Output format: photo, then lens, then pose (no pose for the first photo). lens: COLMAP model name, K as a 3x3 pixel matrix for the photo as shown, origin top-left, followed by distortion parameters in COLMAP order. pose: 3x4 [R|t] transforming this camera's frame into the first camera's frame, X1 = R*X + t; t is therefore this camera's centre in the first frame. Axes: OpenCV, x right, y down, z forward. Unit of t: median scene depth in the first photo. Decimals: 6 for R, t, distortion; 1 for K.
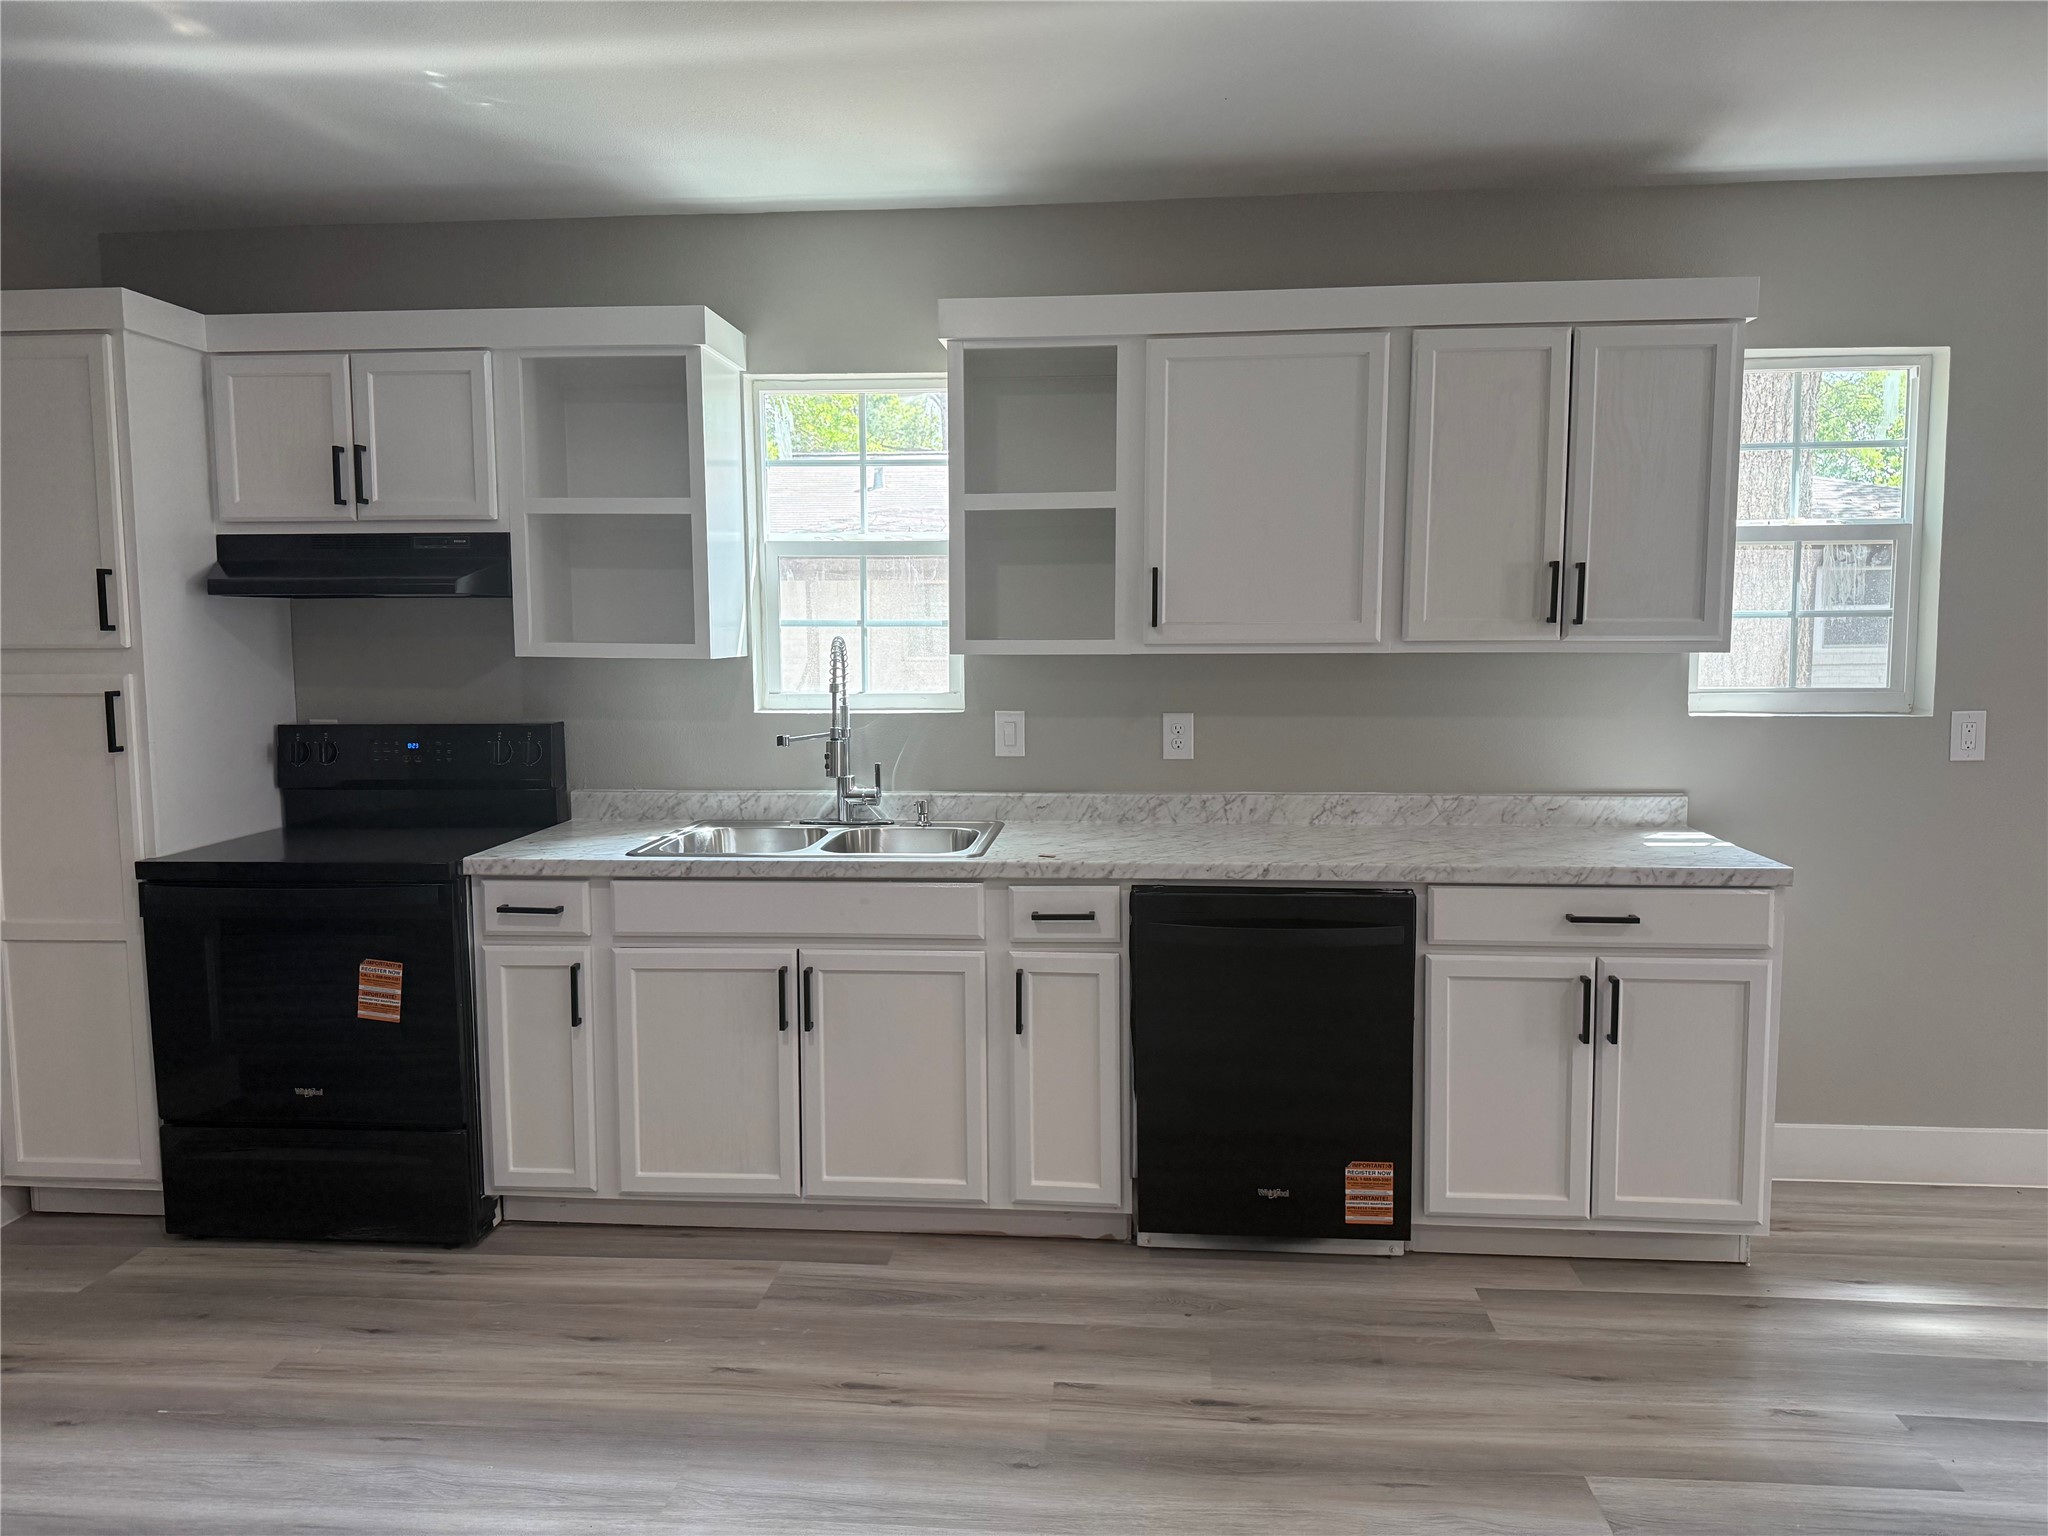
lens RADIAL K [[1427.7, 0, 1024.2], [0, 1427.7, 756.8], [0, 0, 1]] dist [0.097935, -0.143654]
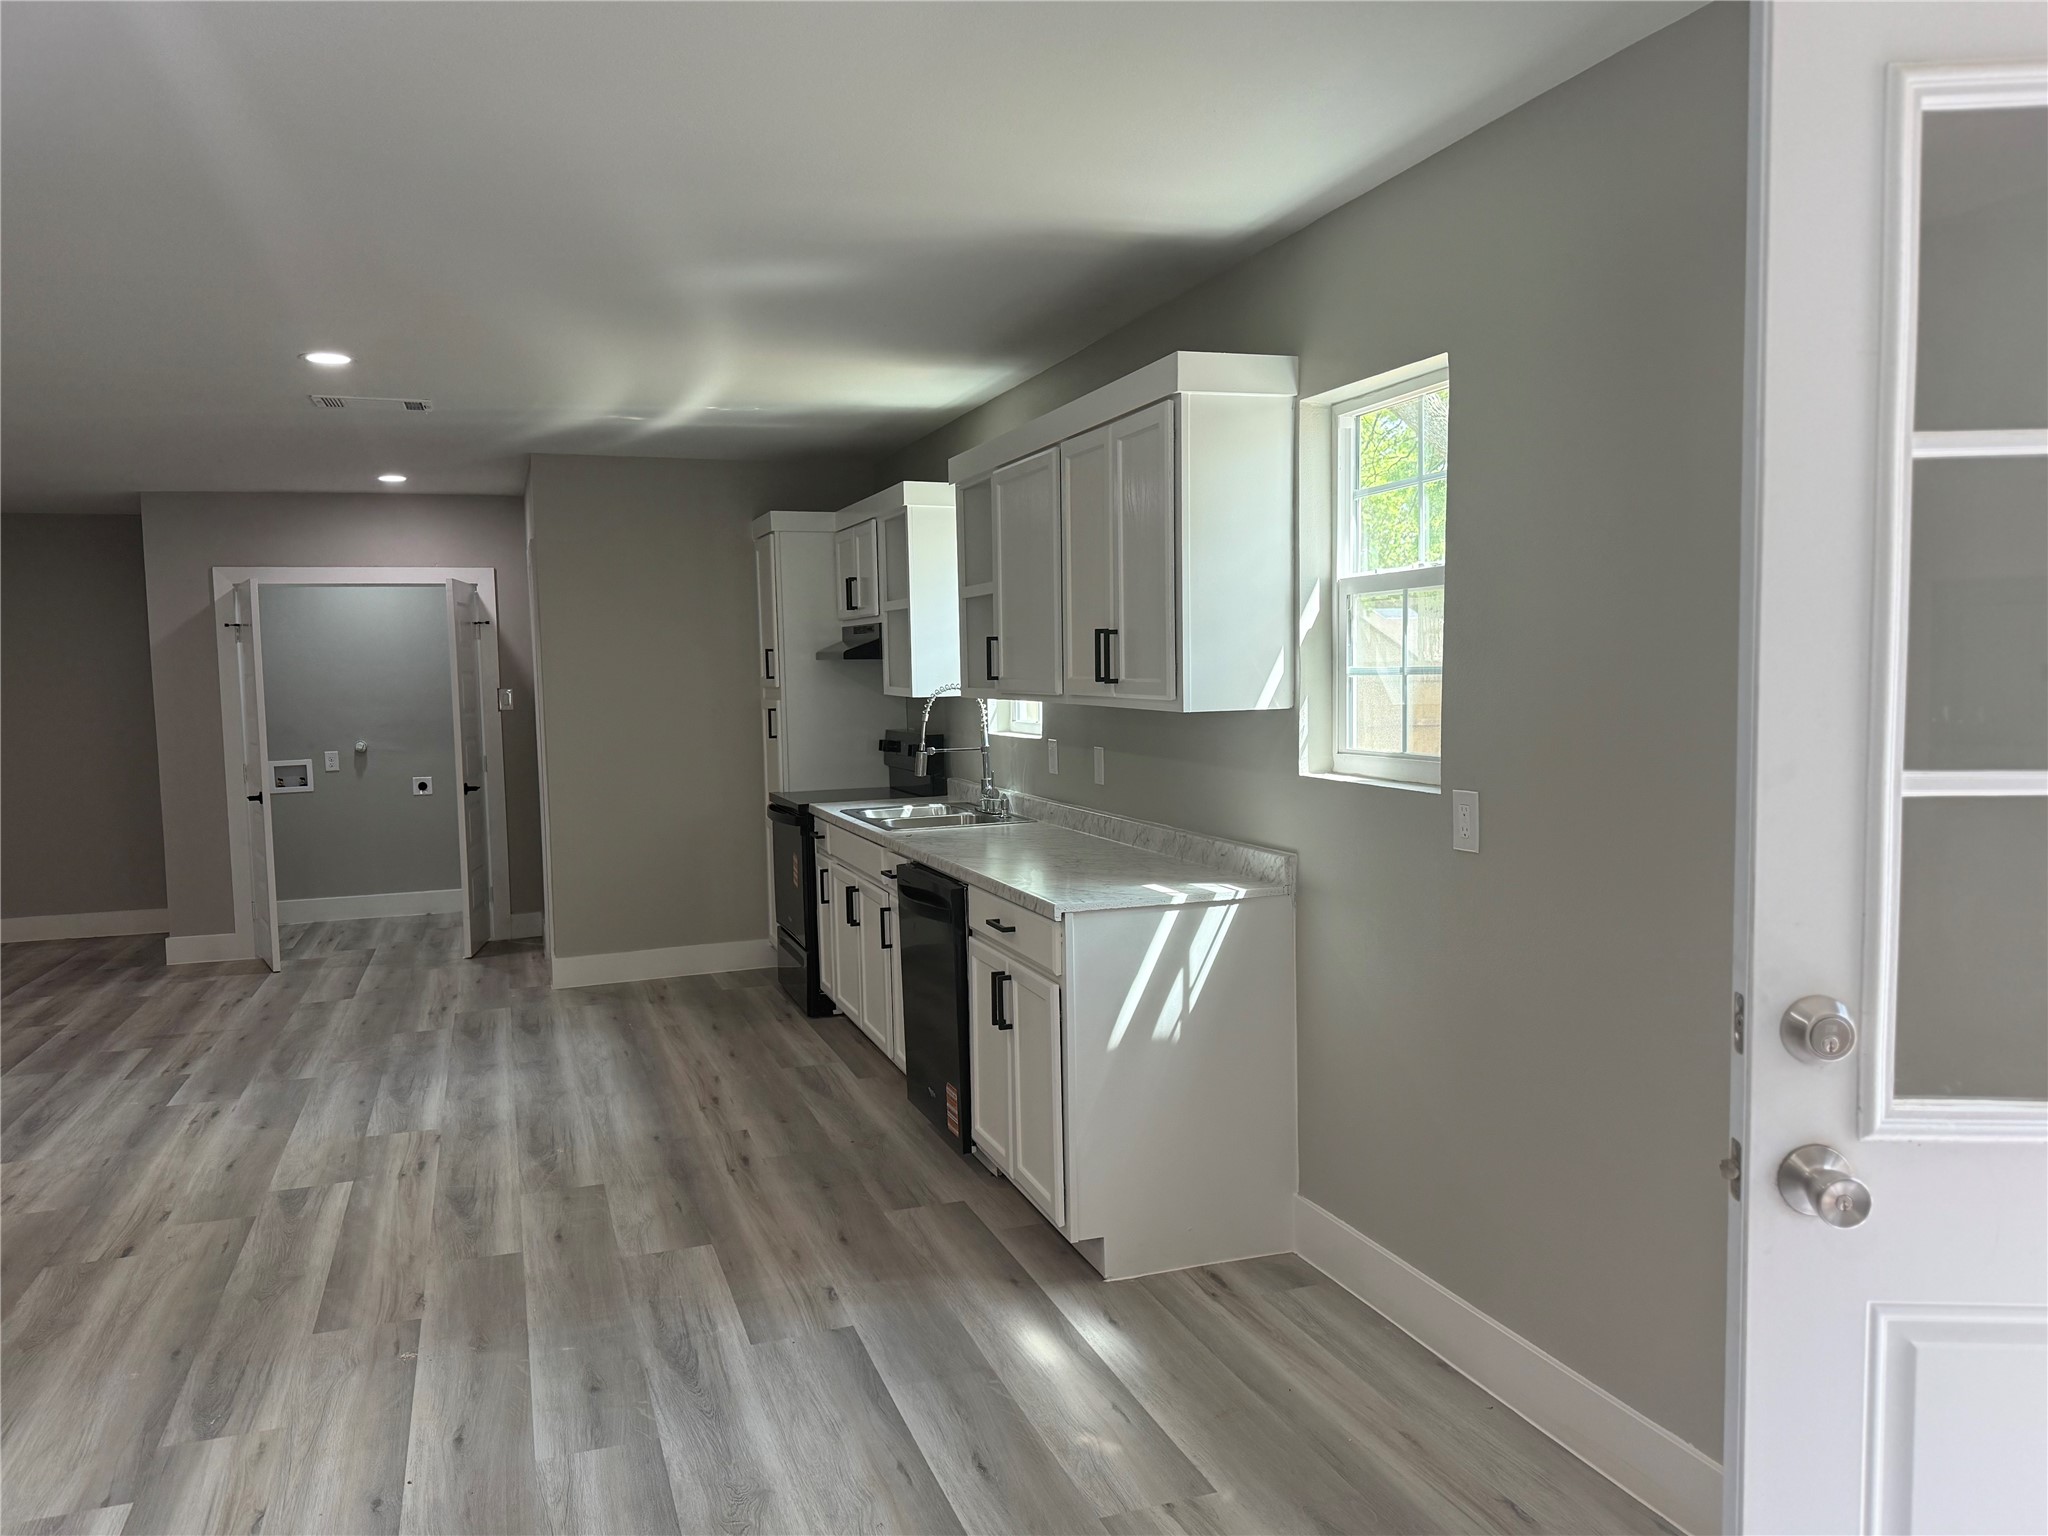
lens RADIAL K [[1489.3, 0, 1014.1], [0, 1489.3, 763.3], [0, 0, 1]] dist [0.059282, -0.078072]
pose [[0.406609, 0.059587, -0.911657, 1.432023], [-0.064116, 0.997272, 0.036586, -0.067015], [0.911350, 0.043576, 0.409320, 0.456251]]
